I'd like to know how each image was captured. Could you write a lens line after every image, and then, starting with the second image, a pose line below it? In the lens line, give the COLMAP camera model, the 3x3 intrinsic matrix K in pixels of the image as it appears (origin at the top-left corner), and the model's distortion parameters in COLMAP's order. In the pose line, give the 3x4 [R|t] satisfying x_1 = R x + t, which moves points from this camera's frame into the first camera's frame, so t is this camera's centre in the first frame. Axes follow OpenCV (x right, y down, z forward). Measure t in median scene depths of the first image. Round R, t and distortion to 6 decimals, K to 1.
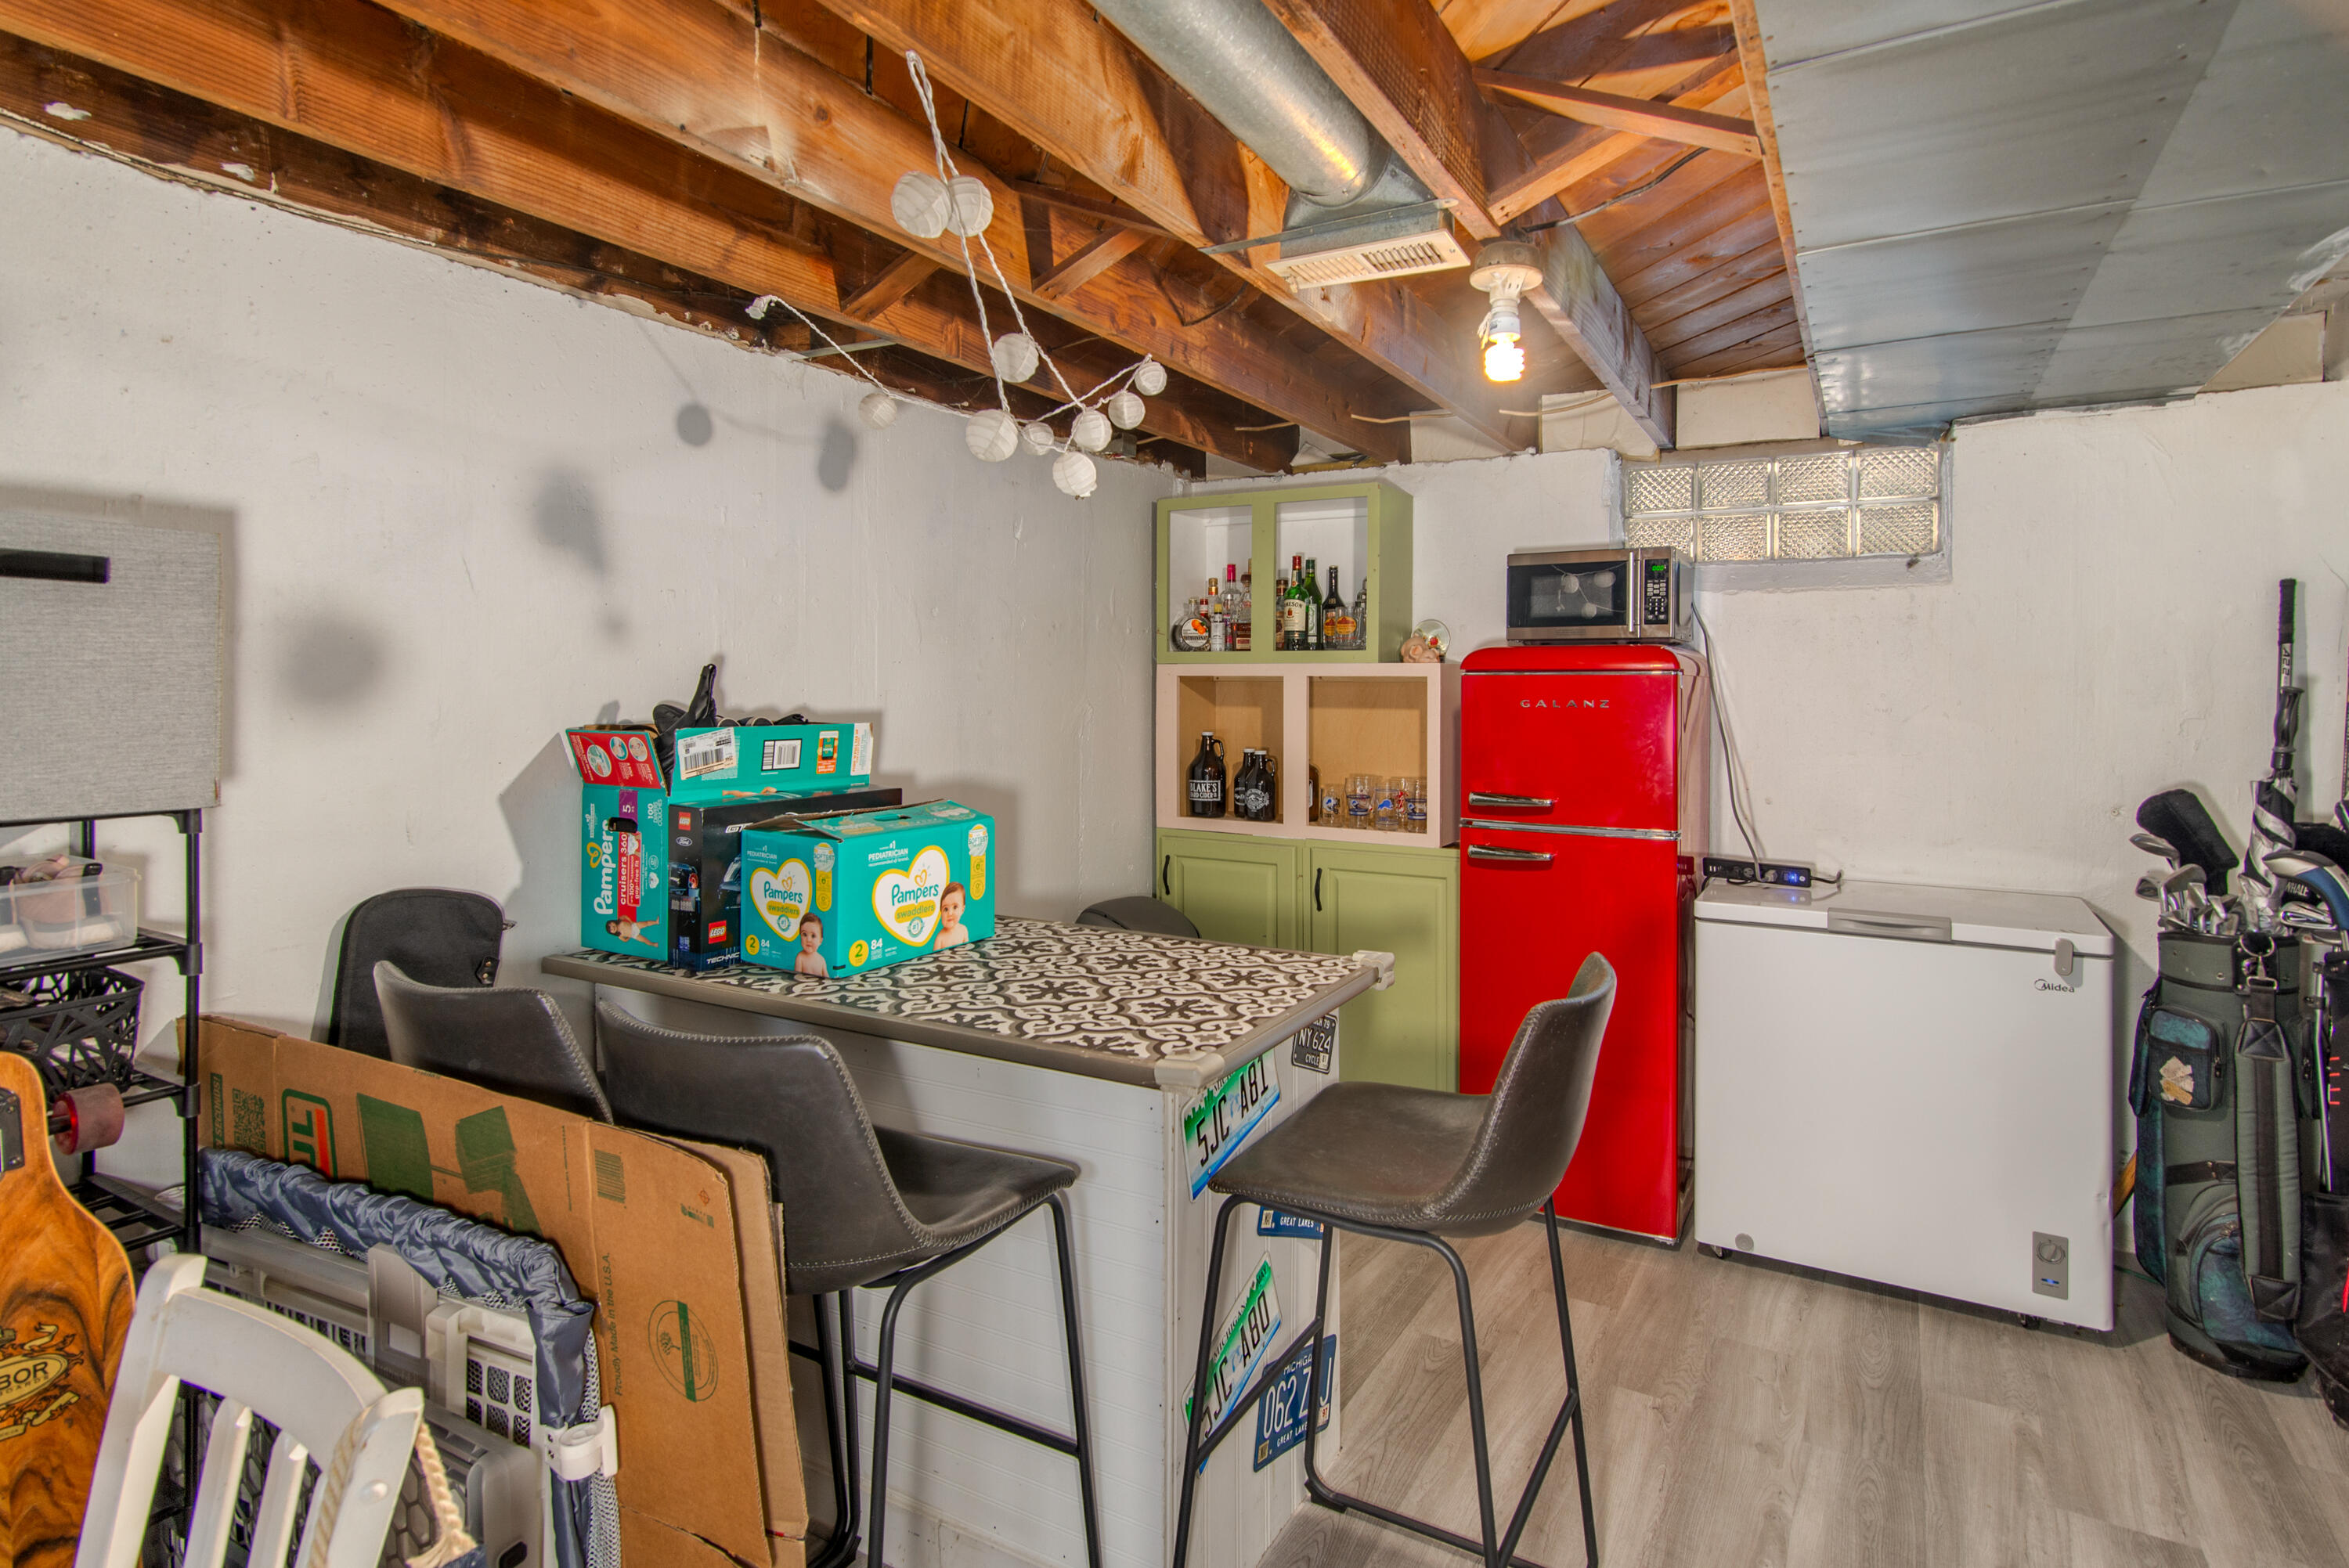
lens RADIAL K [[1212.6, 0, 1182.6], [0, 1212.6, 744.4], [0, 0, 1]] dist [0.000631, 0.000021]
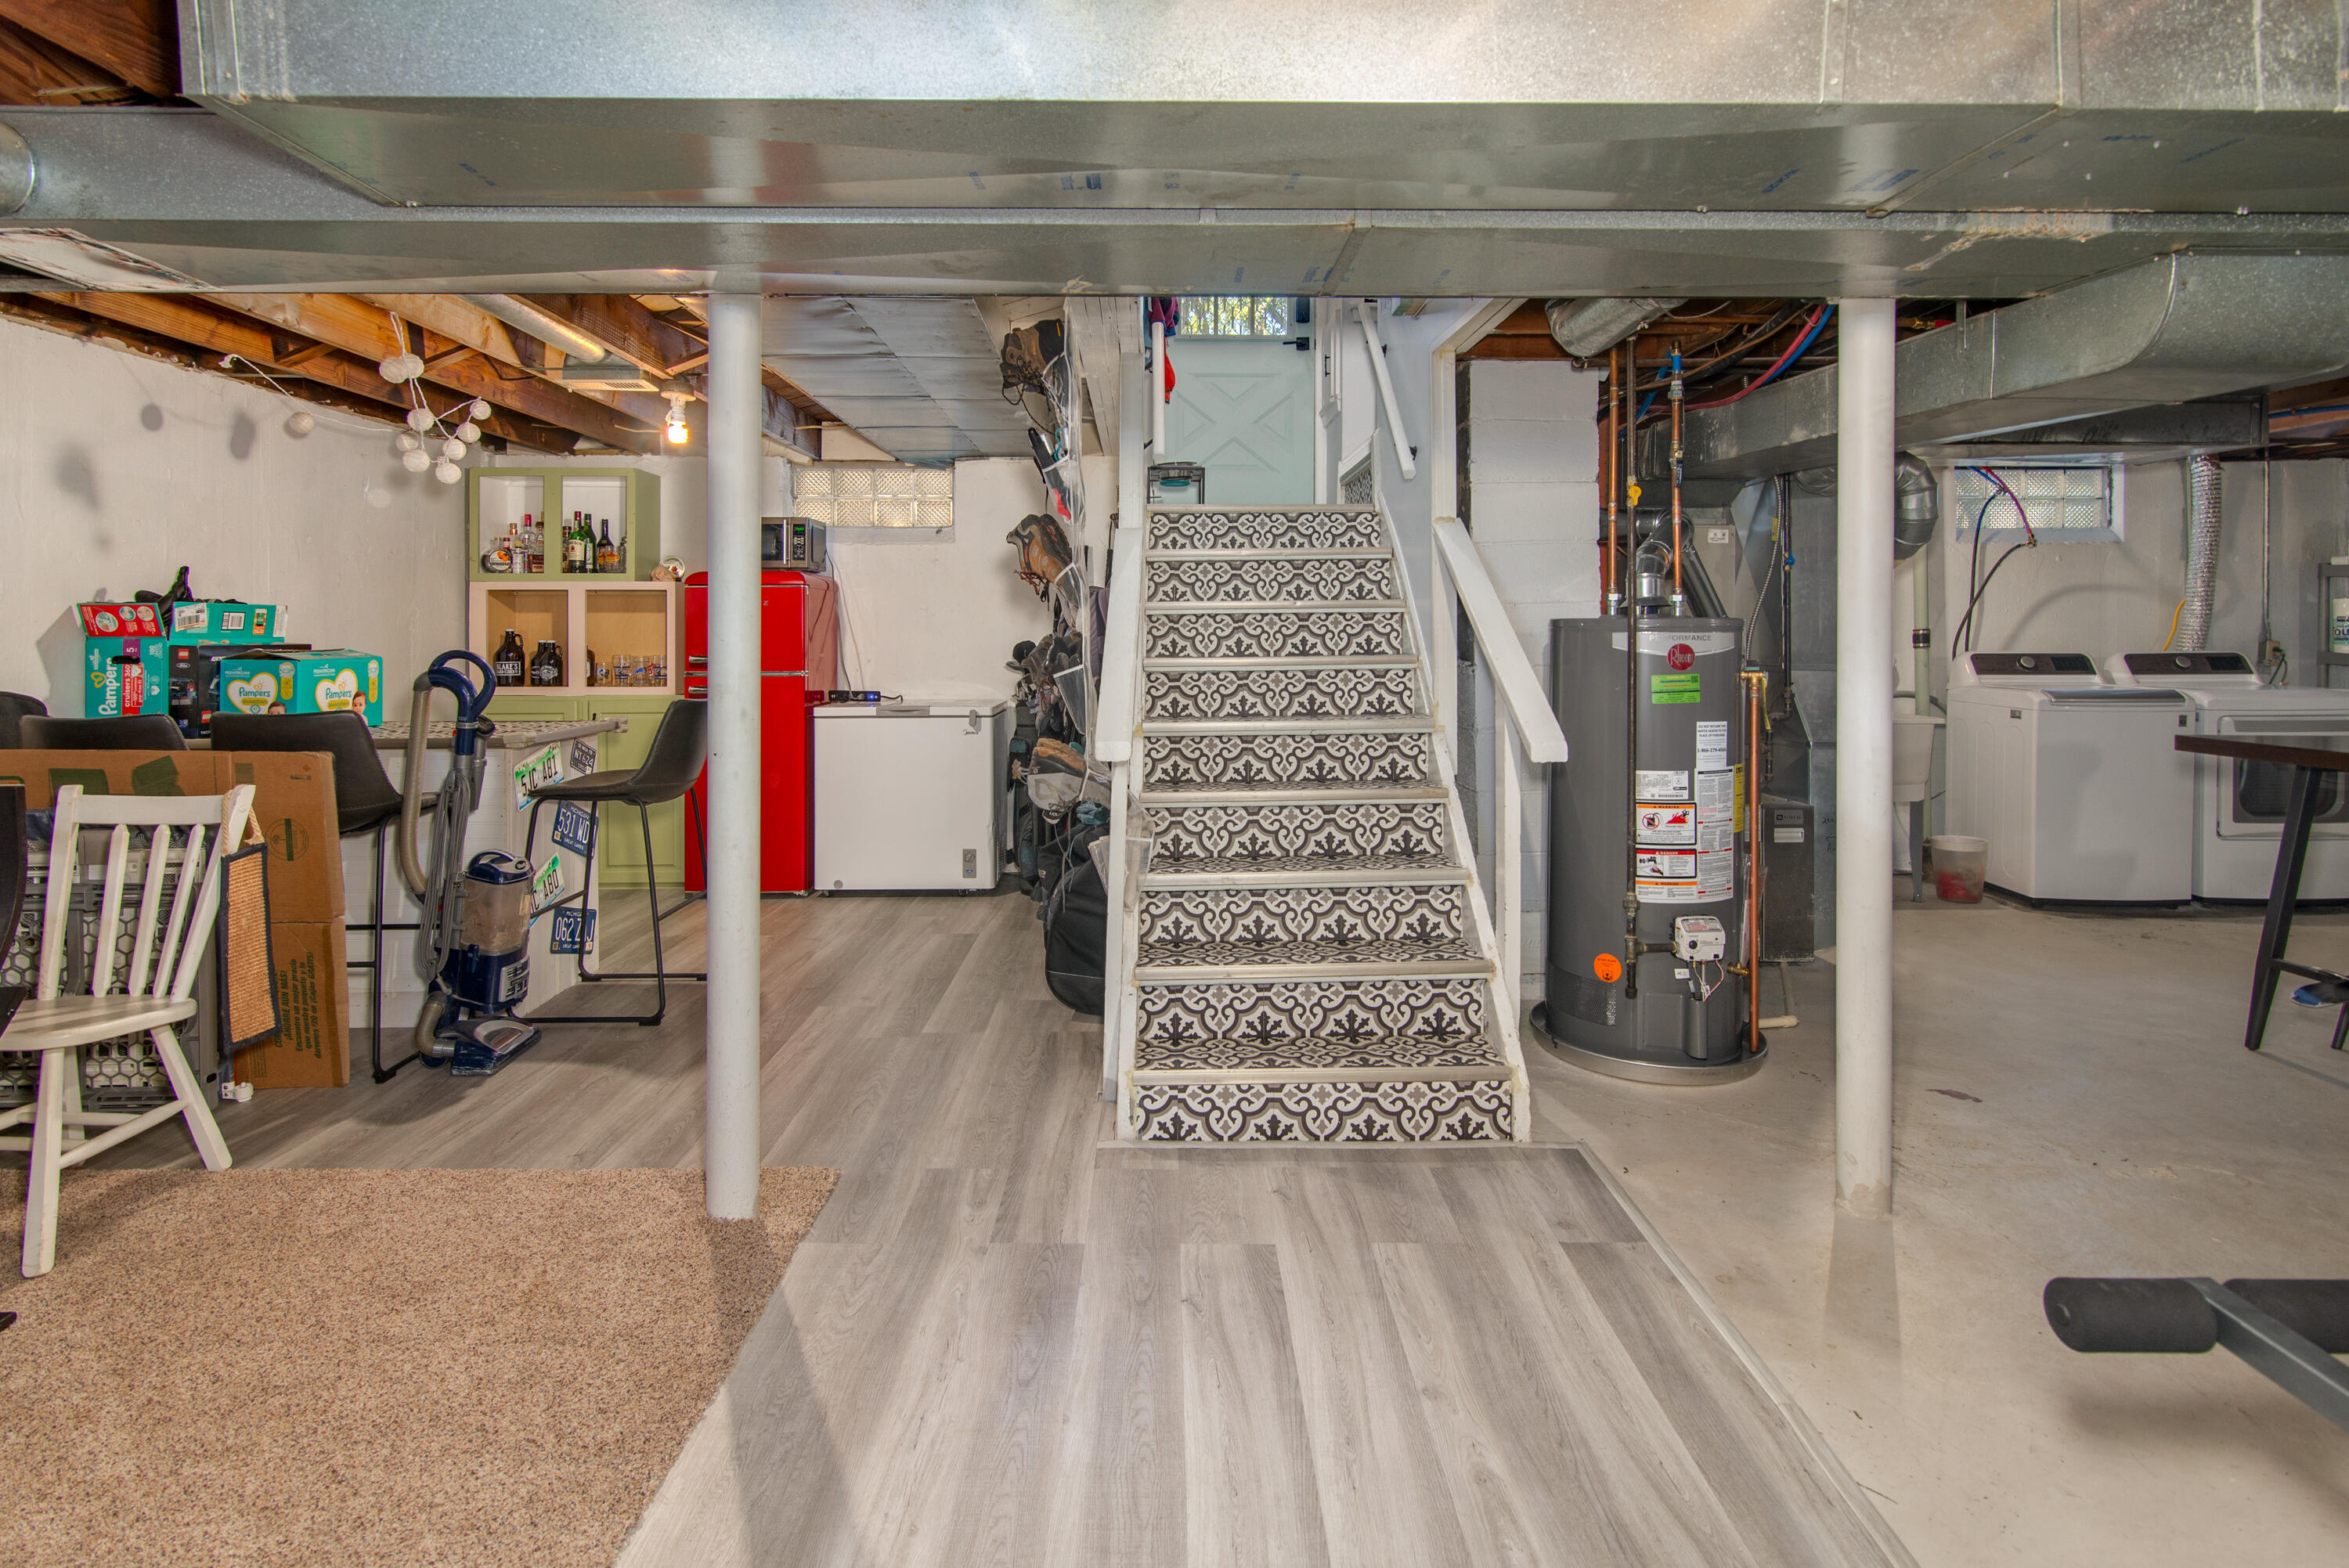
lens RADIAL K [[1230.4, 0, 1179.9], [0, 1230.4, 616.4], [0, 0, 1]] dist [0.003057, -0.000235]
pose [[0.858210, 0.001770, 0.513295, -0.075881], [0.030748, 0.998021, -0.054852, 0.127199], [-0.512377, 0.062857, 0.856457, -1.062653]]
